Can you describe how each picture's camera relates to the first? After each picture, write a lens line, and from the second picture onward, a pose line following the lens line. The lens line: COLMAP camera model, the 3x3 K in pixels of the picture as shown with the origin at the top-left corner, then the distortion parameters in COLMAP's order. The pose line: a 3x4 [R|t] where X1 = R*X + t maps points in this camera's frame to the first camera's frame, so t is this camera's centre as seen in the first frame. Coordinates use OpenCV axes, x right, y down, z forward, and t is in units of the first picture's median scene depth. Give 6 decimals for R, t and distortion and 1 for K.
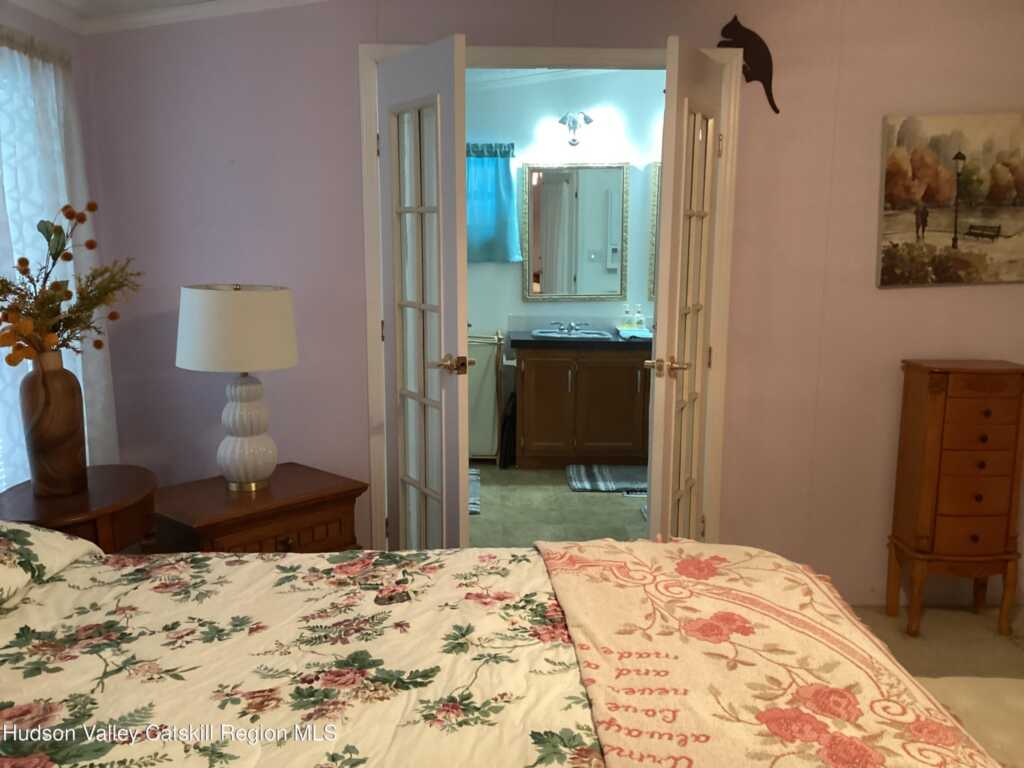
lens RADIAL K [[915.2, 0, 516.8], [0, 915.2, 394.3], [0, 0, 1]] dist [0.084860, -0.149921]
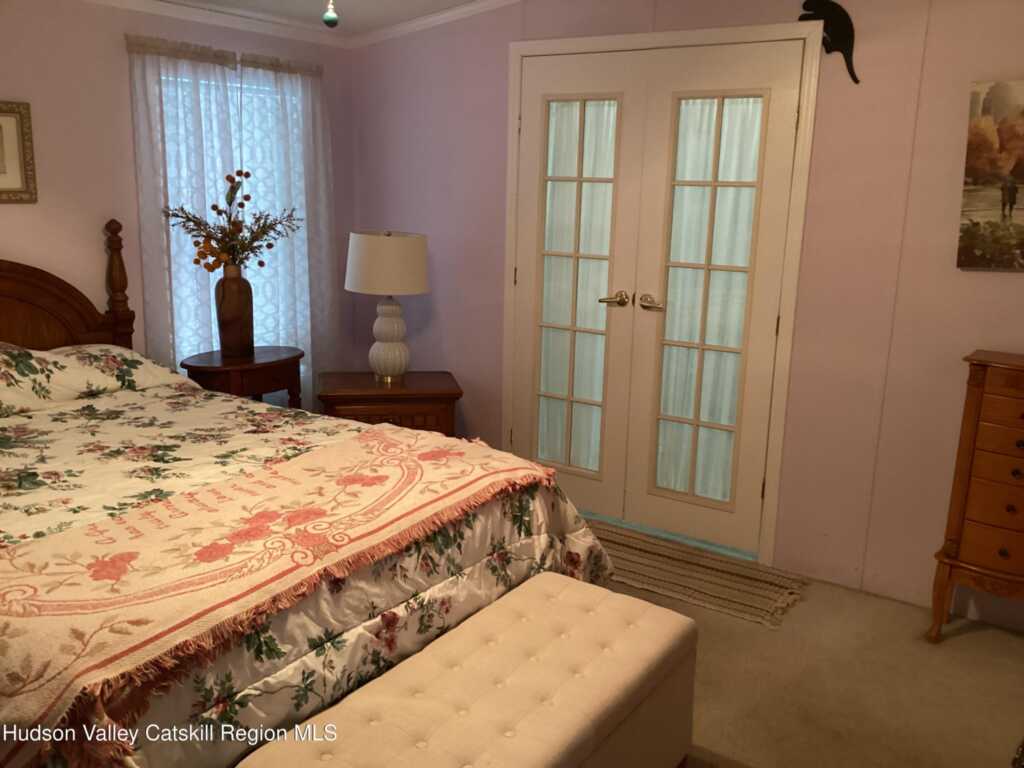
lens RADIAL K [[915.2, 0, 514.4], [0, 915.2, 387.9], [0, 0, 1]] dist [0.084860, -0.149921]
pose [[0.812340, 0.144237, -0.565065, 1.021930], [-0.125366, 0.989470, 0.072342, -0.016453], [0.569549, 0.012073, 0.821868, -0.021062]]
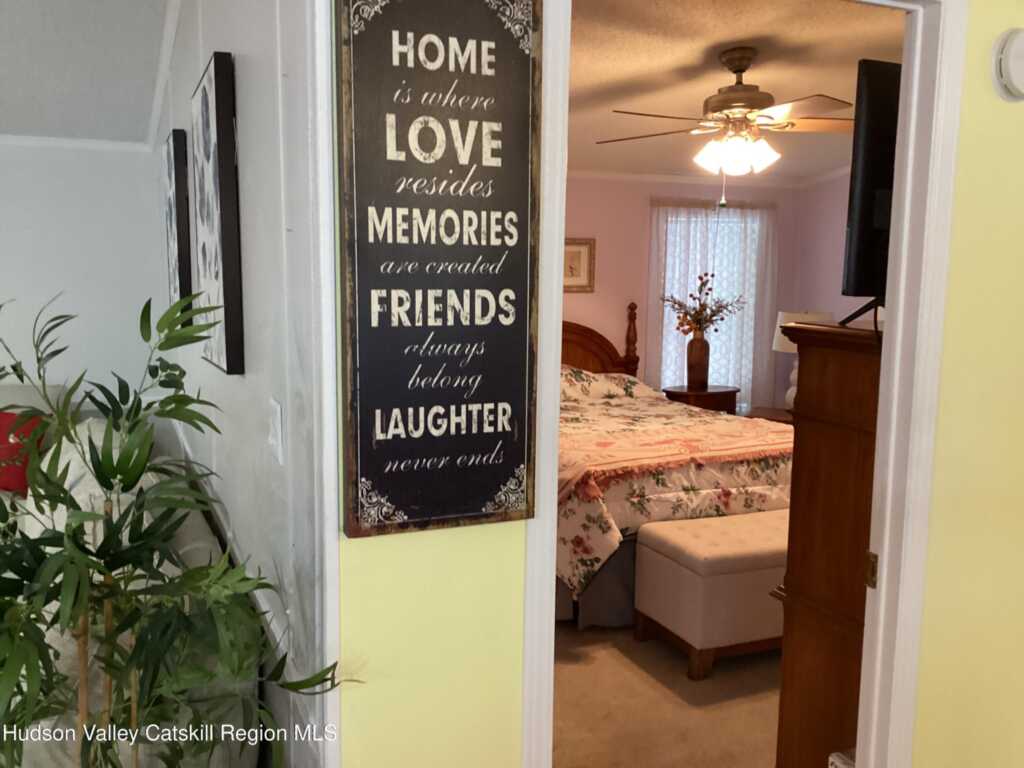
lens RADIAL K [[915.2, 0, 531.9], [0, 915.2, 378.0], [0, 0, 1]] dist [0.084860, -0.149921]
pose [[0.395191, 0.108260, -0.912197, 2.039749], [-0.173727, 0.983919, 0.041508, 0.069430], [0.902022, 0.142070, 0.407644, -0.519478]]
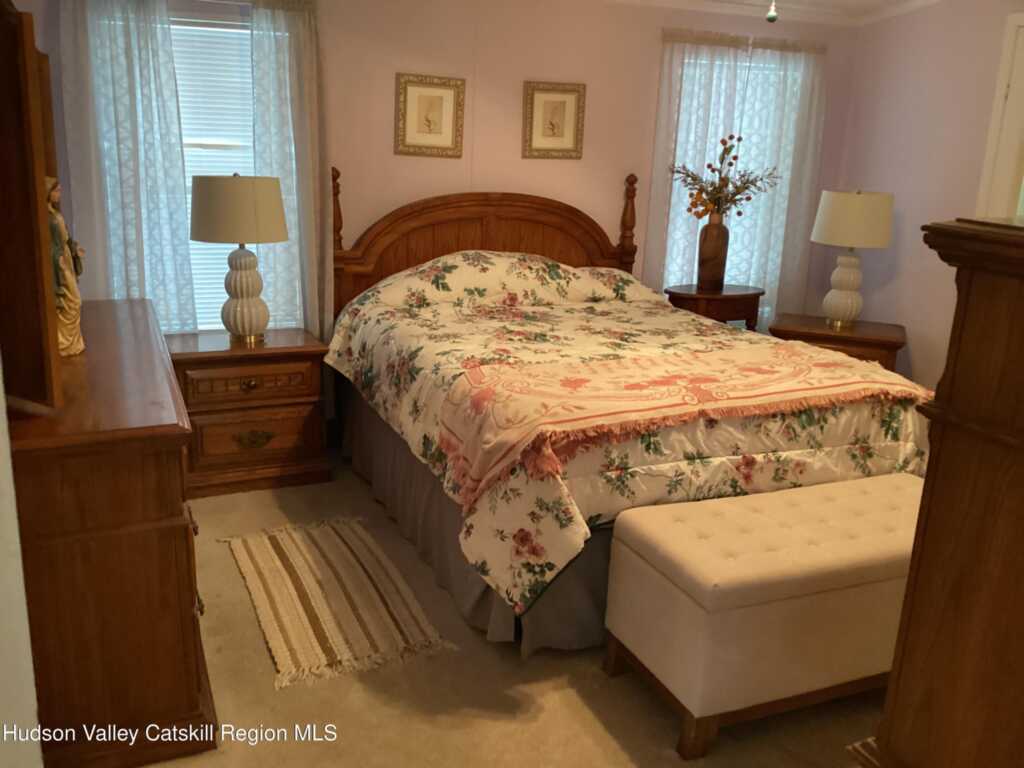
lens RADIAL K [[915.2, 0, 516.3], [0, 915.2, 387.4], [0, 0, 1]] dist [0.084860, -0.149921]
pose [[0.372912, 0.251608, -0.893101, 1.456156], [-0.198879, 0.961836, 0.187931, 0.030983], [0.906302, 0.107538, 0.408720, -0.158863]]
